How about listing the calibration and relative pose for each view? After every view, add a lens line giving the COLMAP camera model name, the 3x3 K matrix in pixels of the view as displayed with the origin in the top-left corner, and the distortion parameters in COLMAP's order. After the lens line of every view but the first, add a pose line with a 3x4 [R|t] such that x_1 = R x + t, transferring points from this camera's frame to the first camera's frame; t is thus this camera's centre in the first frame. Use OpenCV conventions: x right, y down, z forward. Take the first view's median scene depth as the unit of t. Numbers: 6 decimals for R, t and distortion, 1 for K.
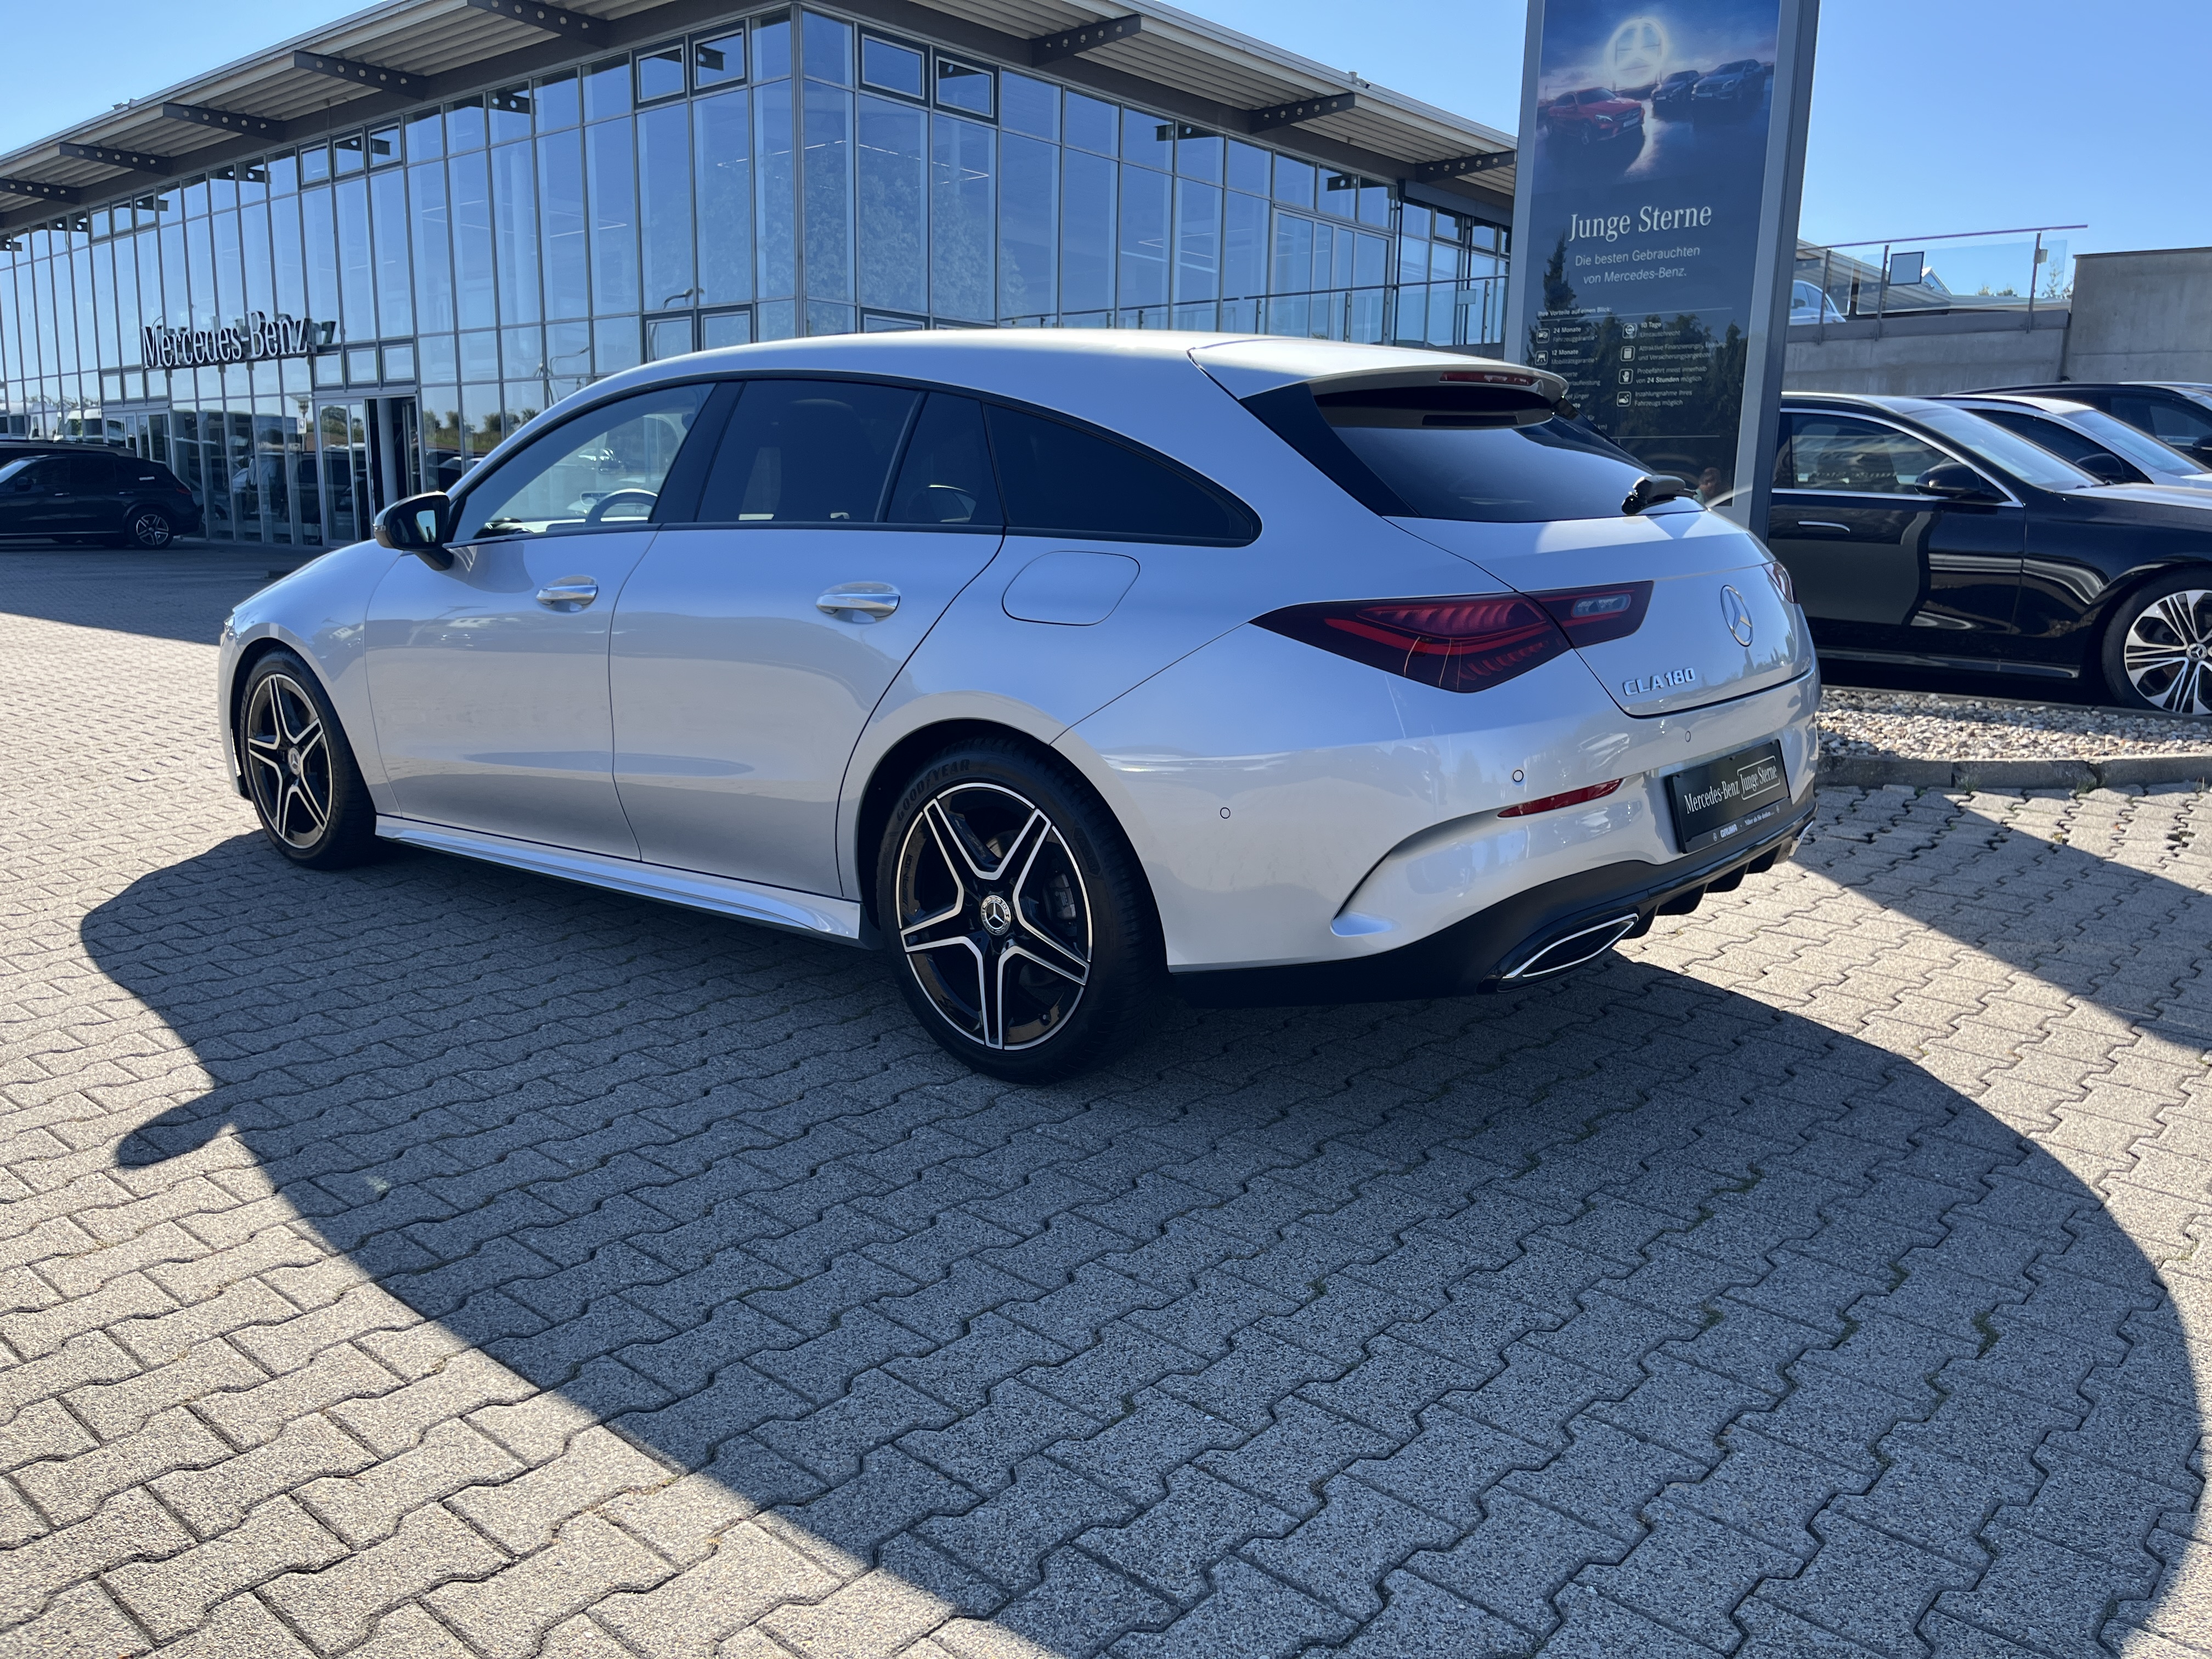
lens RADIAL K [[1677.4, 0, 1106.0], [0, 1677.4, 829.5], [0, 0, 1]] dist [0.064609, -0.103540]
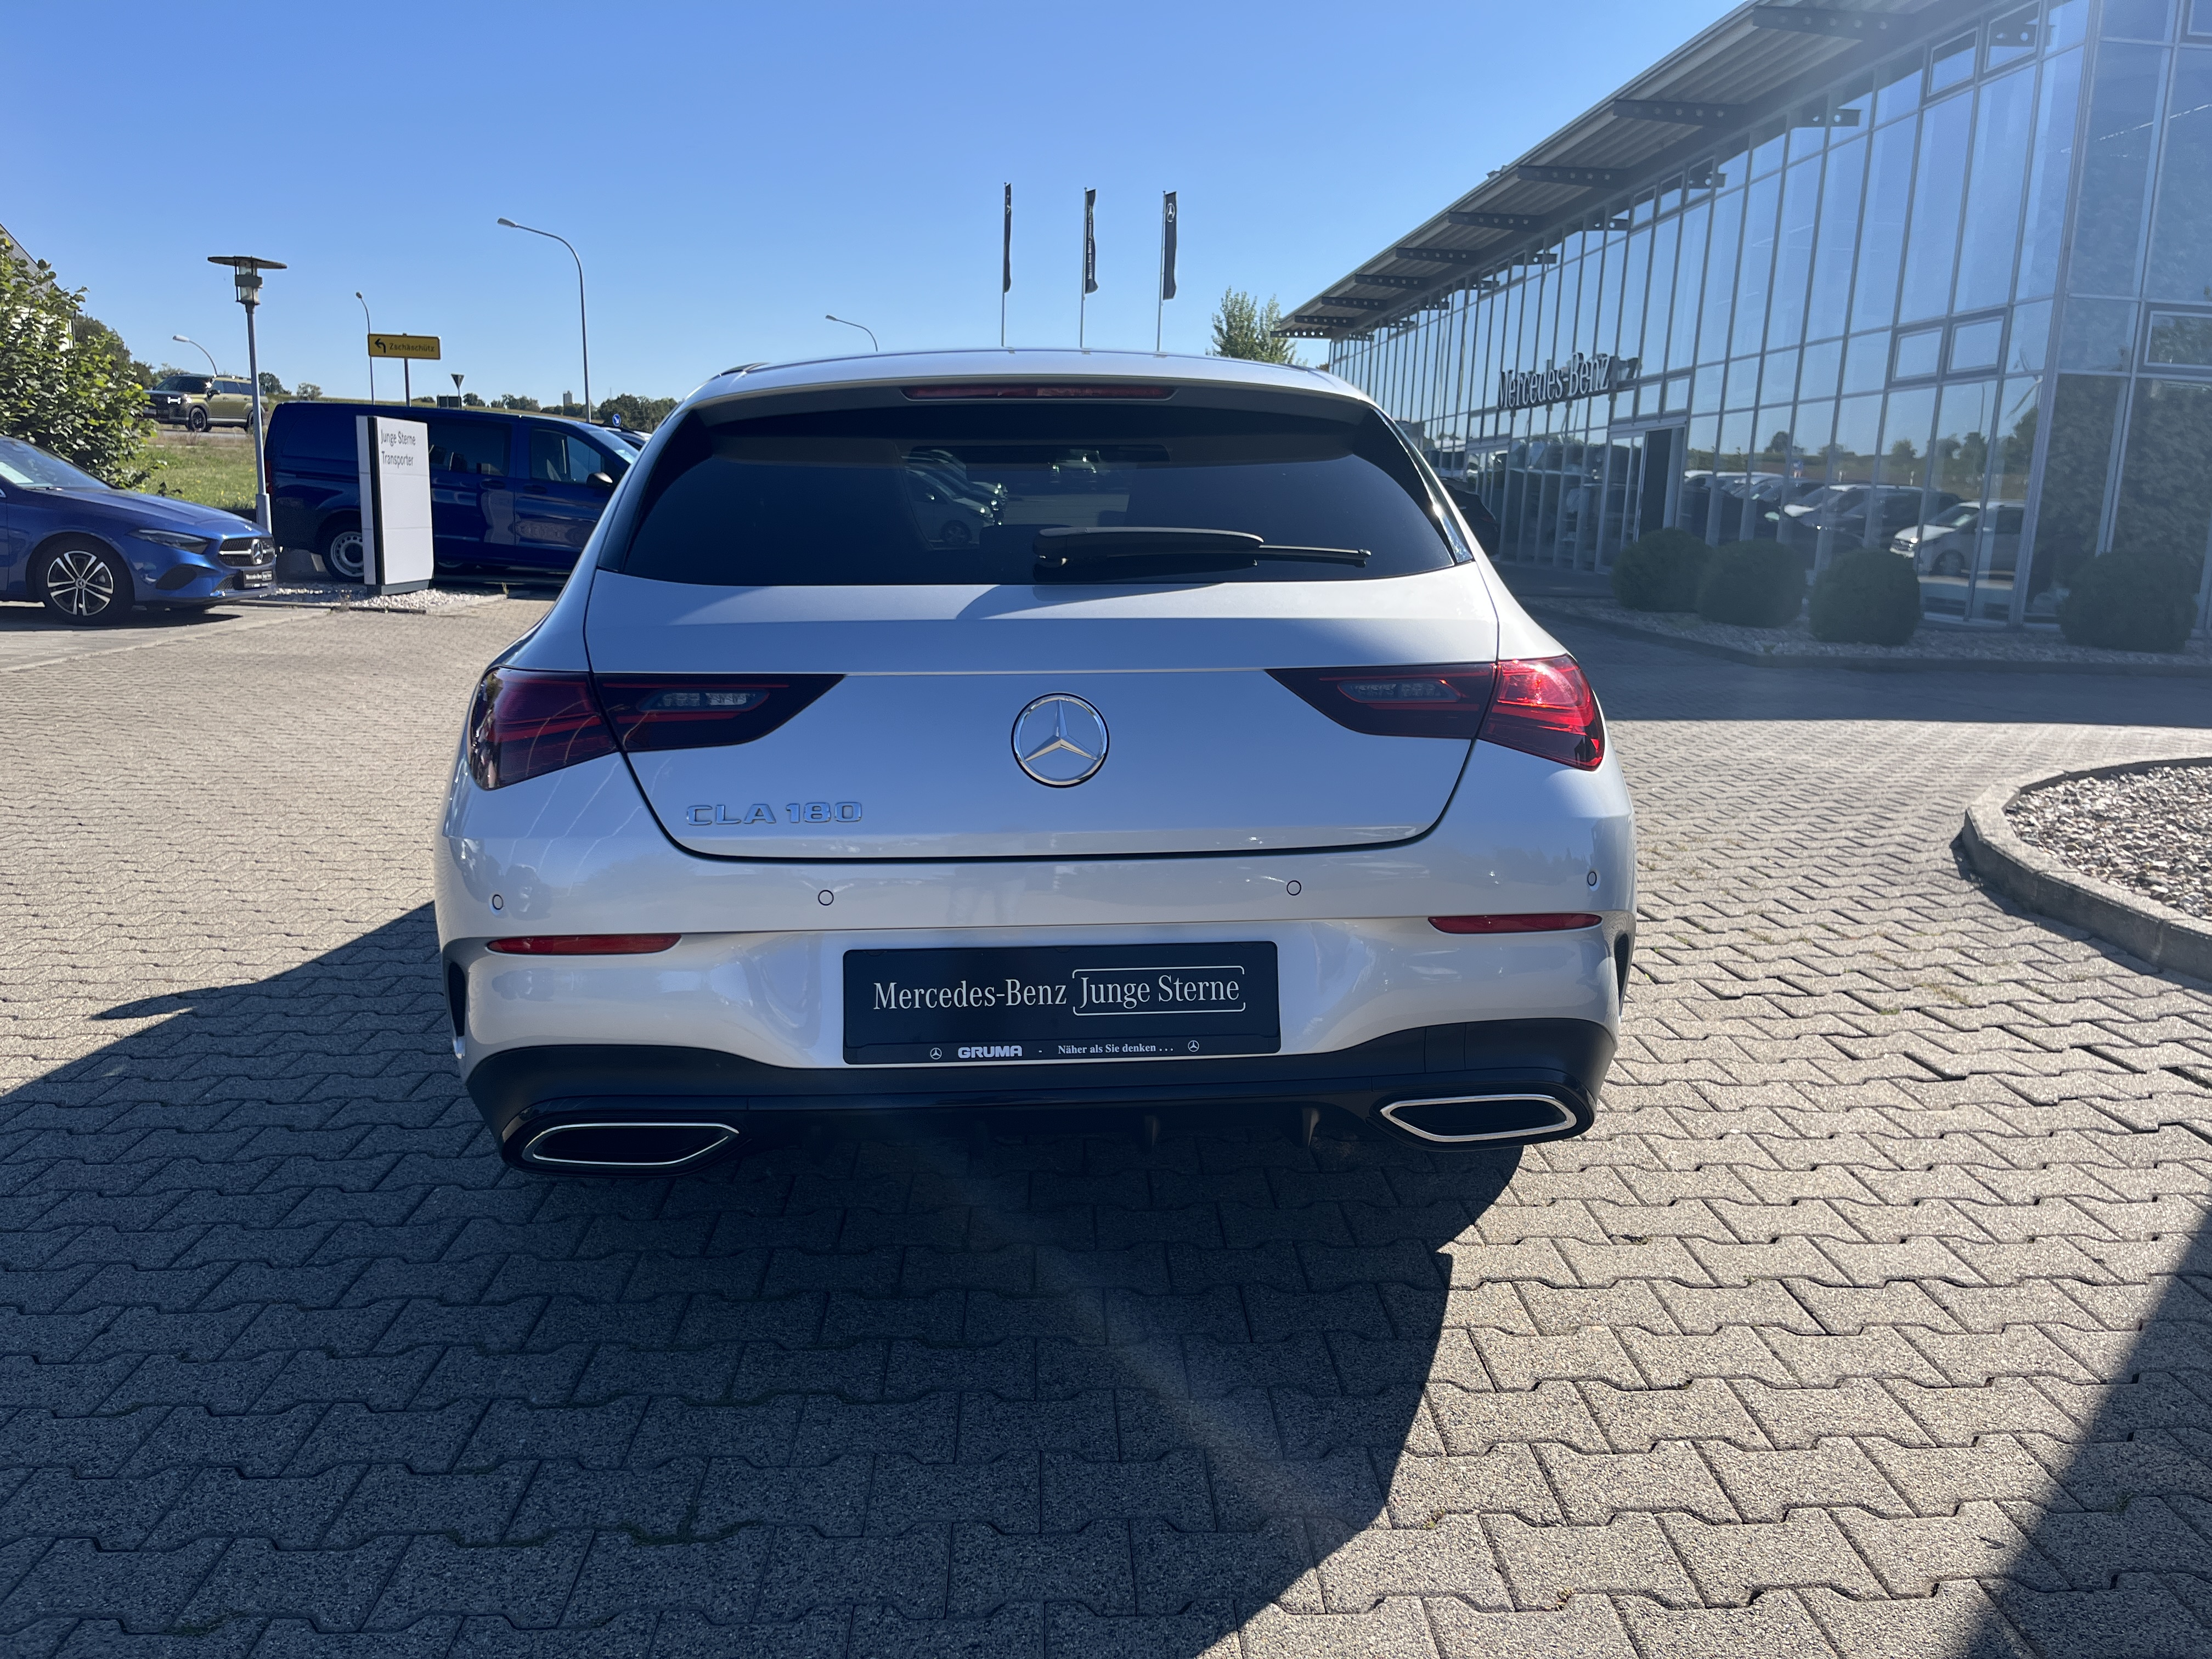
lens RADIAL K [[1679.4, 0, 1106.0], [0, 1679.4, 829.5], [0, 0, 1]] dist [0.048491, -0.063577]
pose [[0.698136, 0.138744, -0.702393, 0.111486], [-0.149953, 0.987621, 0.046041, -0.016189], [0.700086, 0.073183, 0.710298, 0.071079]]
